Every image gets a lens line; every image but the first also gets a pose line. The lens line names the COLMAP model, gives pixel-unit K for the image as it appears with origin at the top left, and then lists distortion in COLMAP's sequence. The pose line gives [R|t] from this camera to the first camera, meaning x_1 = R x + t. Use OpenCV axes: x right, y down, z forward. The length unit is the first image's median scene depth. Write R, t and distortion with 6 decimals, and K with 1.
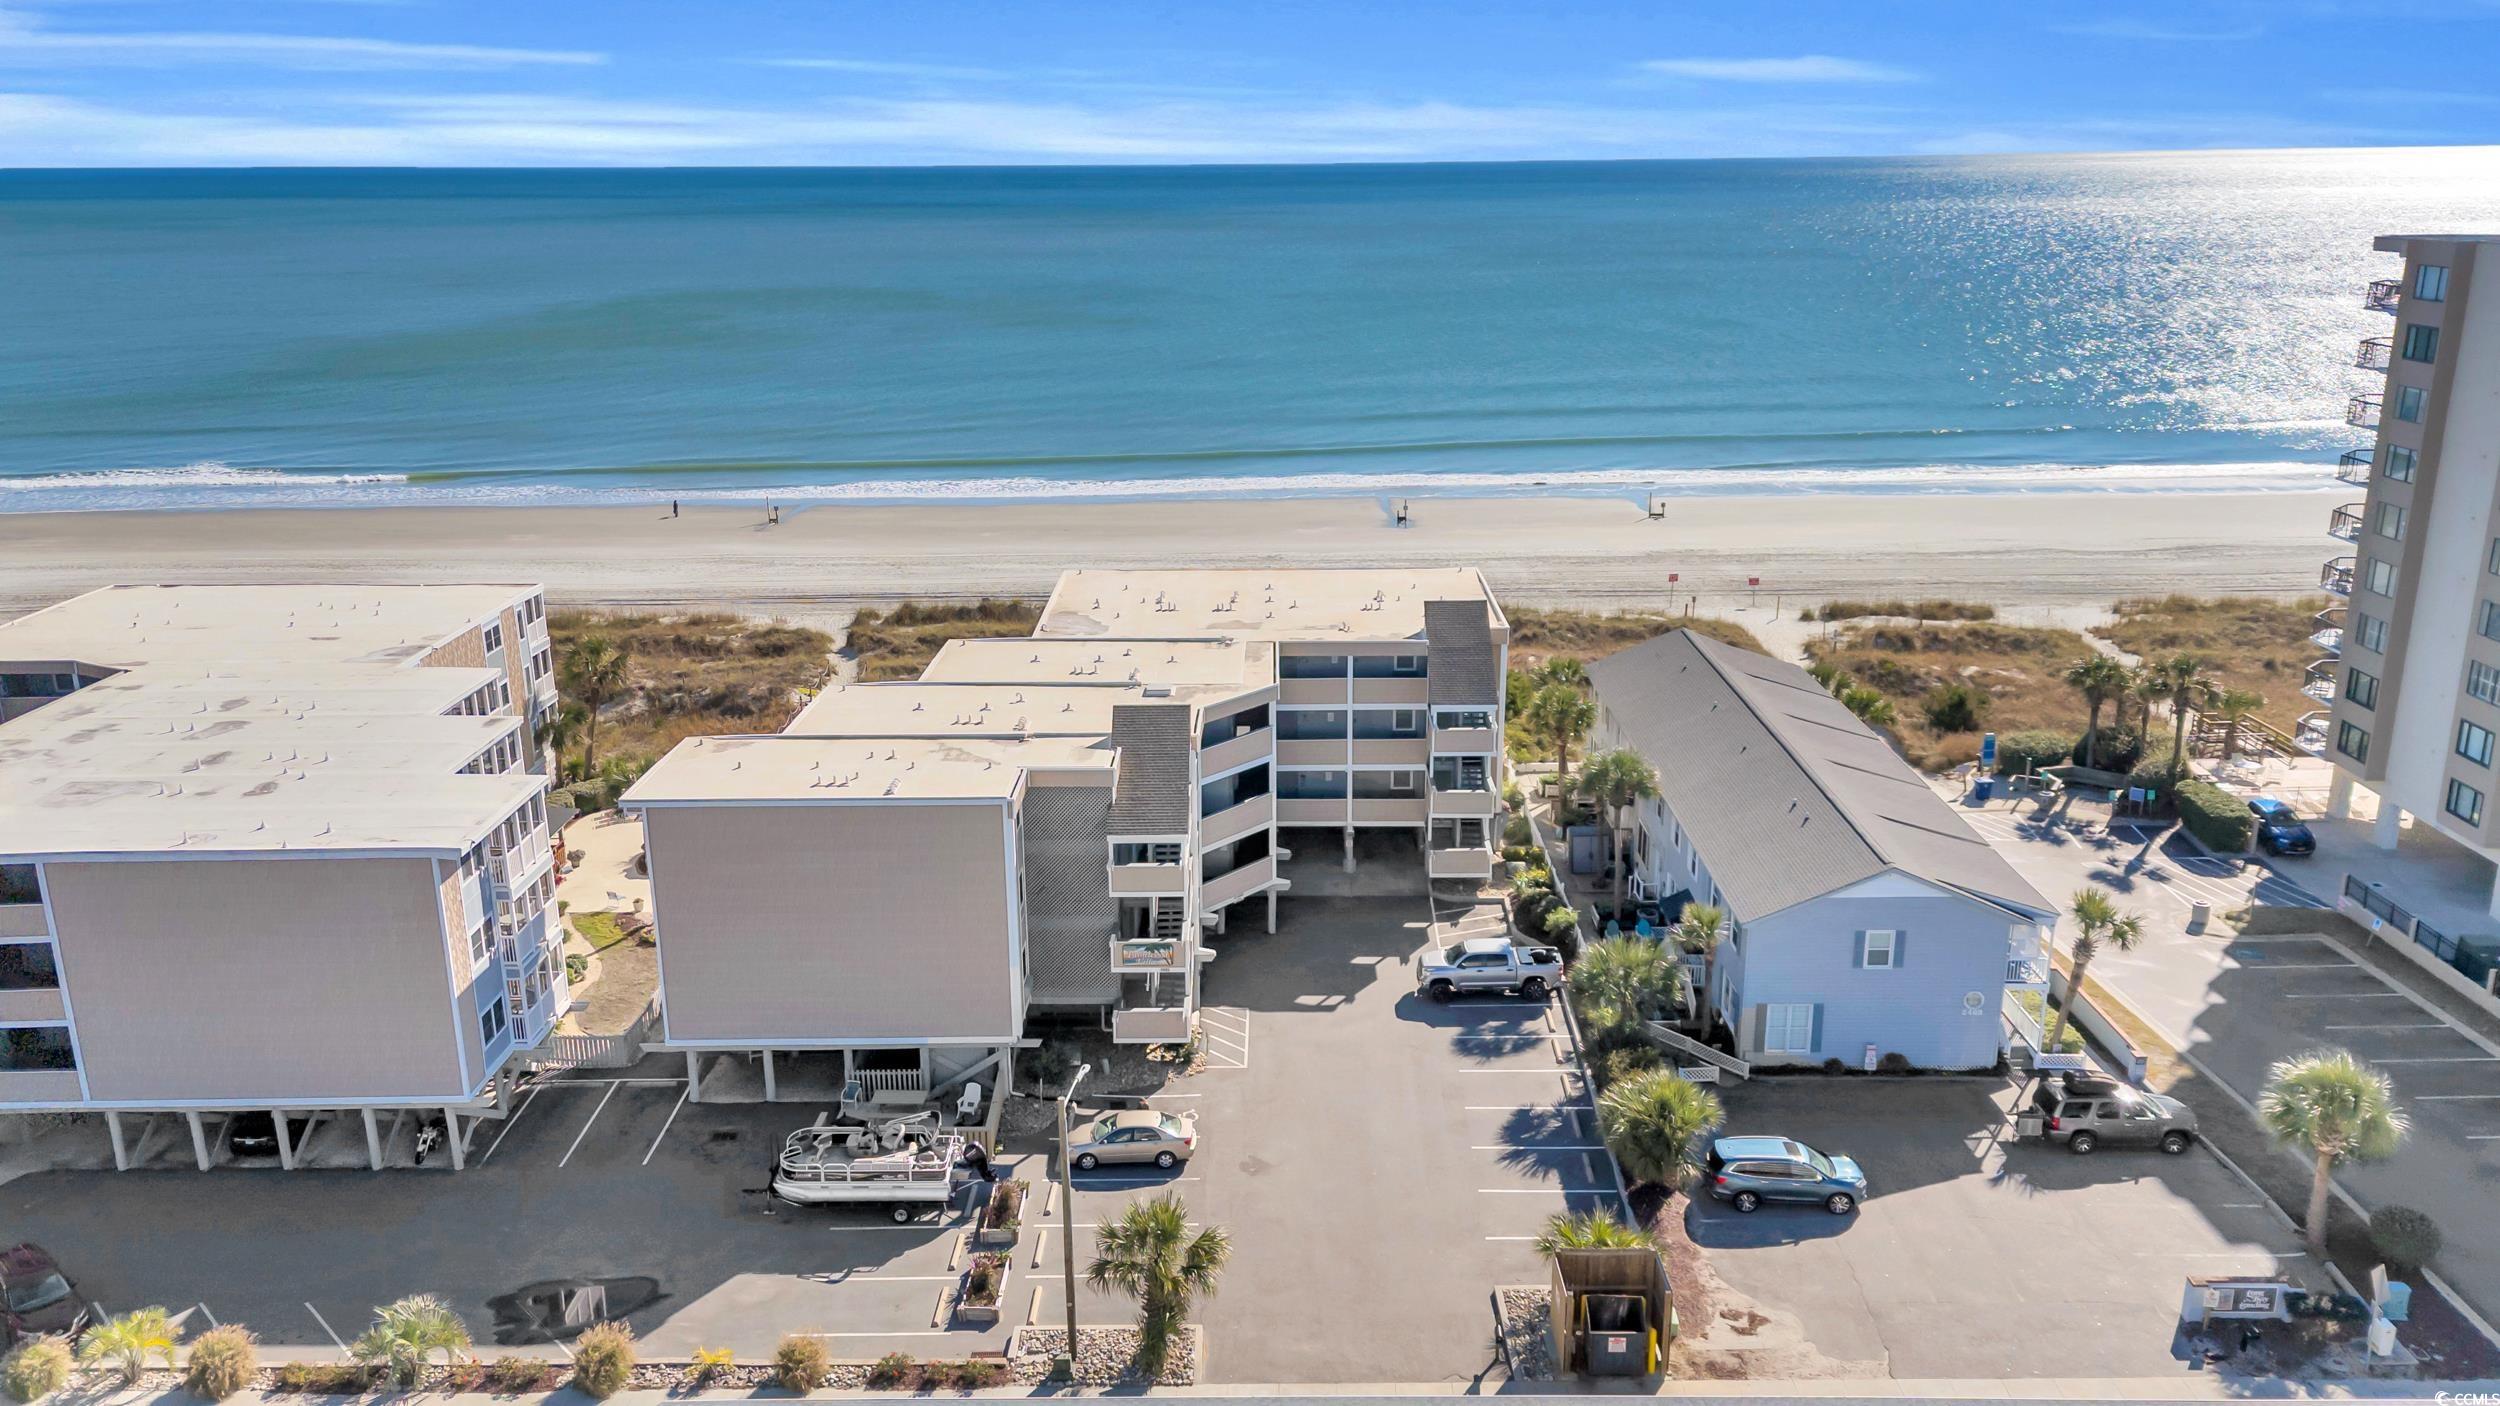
lens RADIAL K [[1837.0, 0, 1250.0], [0, 1837.0, 703.0], [0, 0, 1]] dist [0.092944, -0.089734]
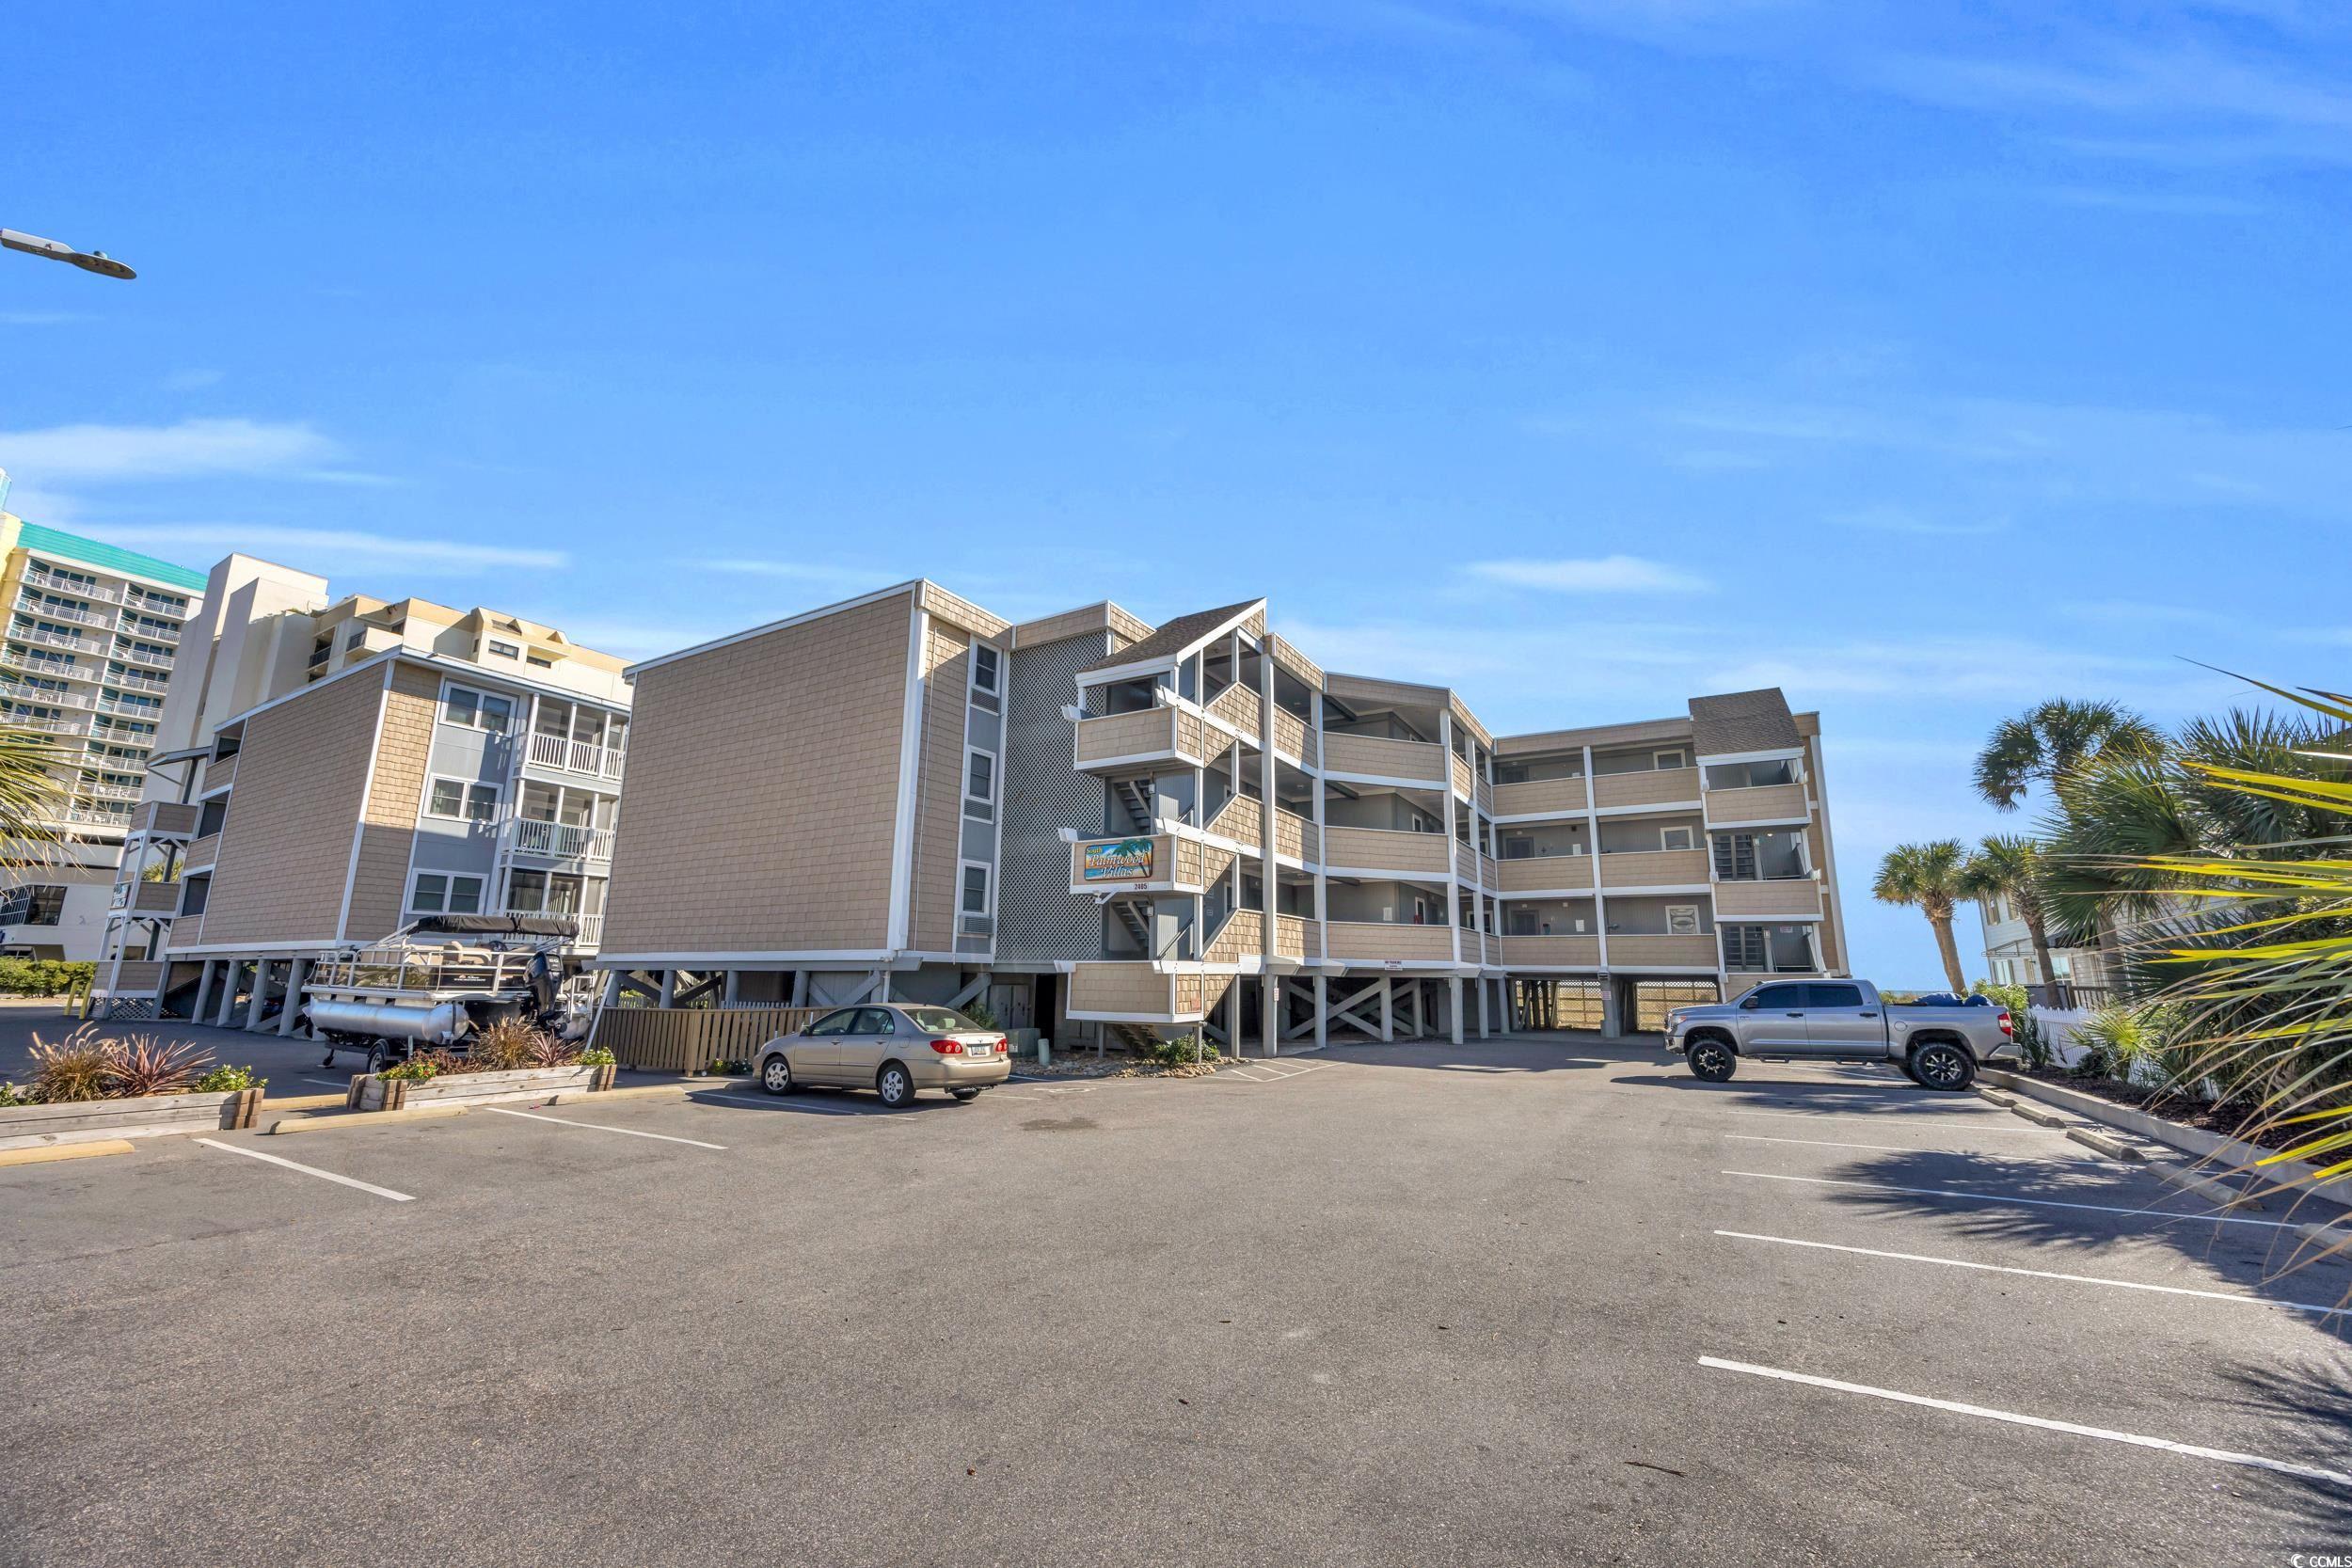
lens RADIAL K [[901.6, 0, 1170.8], [0, 901.6, 794.0], [0, 0, 1]] dist [0.000604, -0.000762]
pose [[0.865490, -0.082508, -0.494084, 0.111925], [-0.158767, 0.890307, -0.426787, 0.243487], [0.475100, 0.447824, 0.757452, 0.764384]]
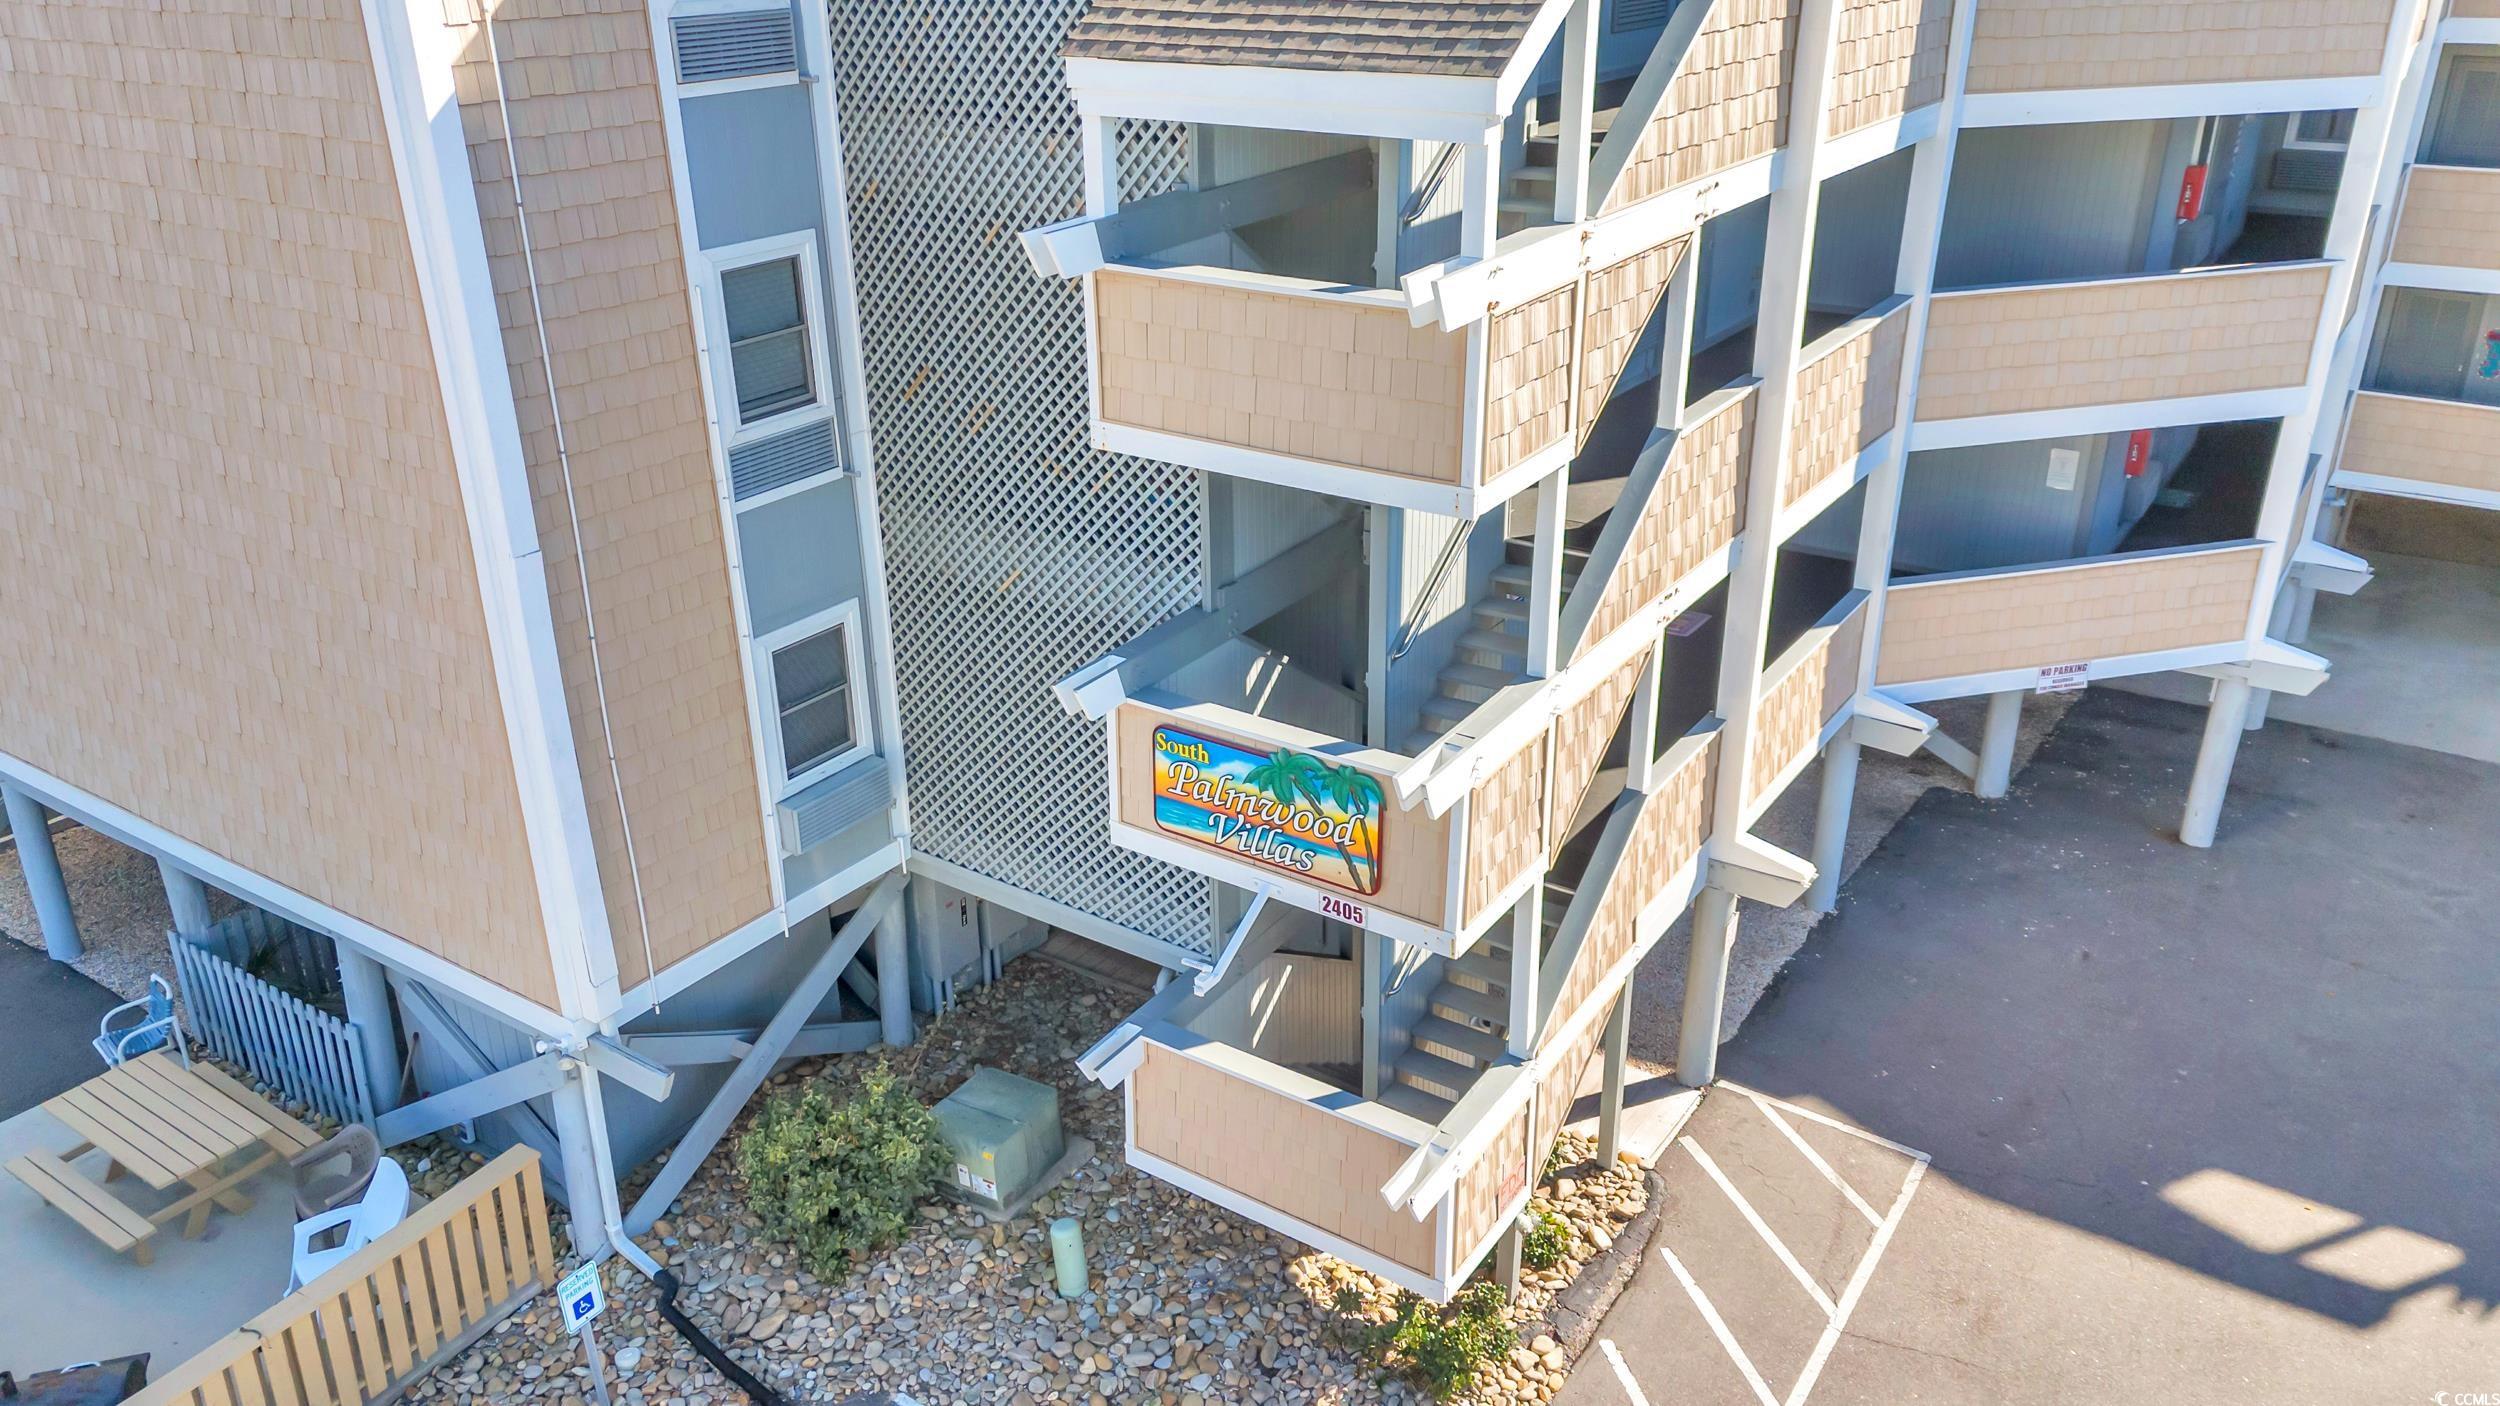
lens RADIAL K [[1840.8, 0, 1304.4], [0, 1840.8, 704.7], [0, 0, 1]] dist [0.055716, 0.000255]
pose [[0.846682, 0.228156, -0.480703, 0.033163], [-0.158773, 0.970580, 0.181013, 0.092853], [0.507860, -0.076938, 0.857997, 0.842622]]
